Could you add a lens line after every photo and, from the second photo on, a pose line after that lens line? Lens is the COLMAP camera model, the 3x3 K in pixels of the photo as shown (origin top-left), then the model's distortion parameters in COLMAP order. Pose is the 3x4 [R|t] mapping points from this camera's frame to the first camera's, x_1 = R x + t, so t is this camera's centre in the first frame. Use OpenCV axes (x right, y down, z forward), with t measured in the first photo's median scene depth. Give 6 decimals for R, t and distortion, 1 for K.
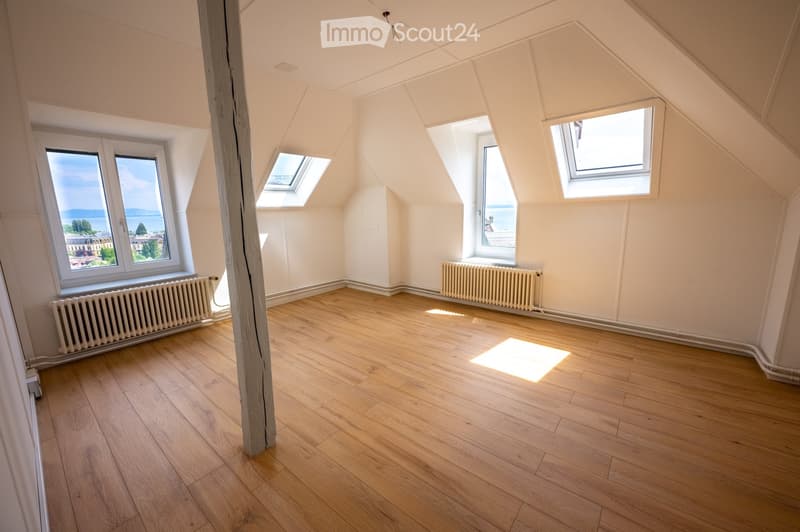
lens RADIAL K [[316.8, 0, 399.2], [0, 316.8, 268.1], [0, 0, 1]] dist [-0.002709, -0.000071]
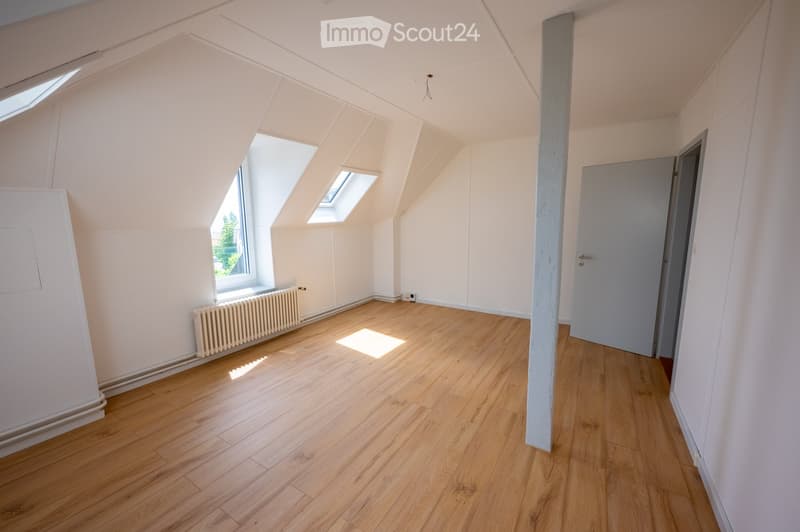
lens RADIAL K [[323.0, 0, 400.7], [0, 323.0, 267.9], [0, 0, 1]] dist [0.000293, 0.000078]
pose [[-0.132446, -0.129624, 0.982678, -0.704392], [0.193980, 0.968851, 0.153945, -0.155057], [-0.972024, 0.211009, -0.103176, 0.726746]]
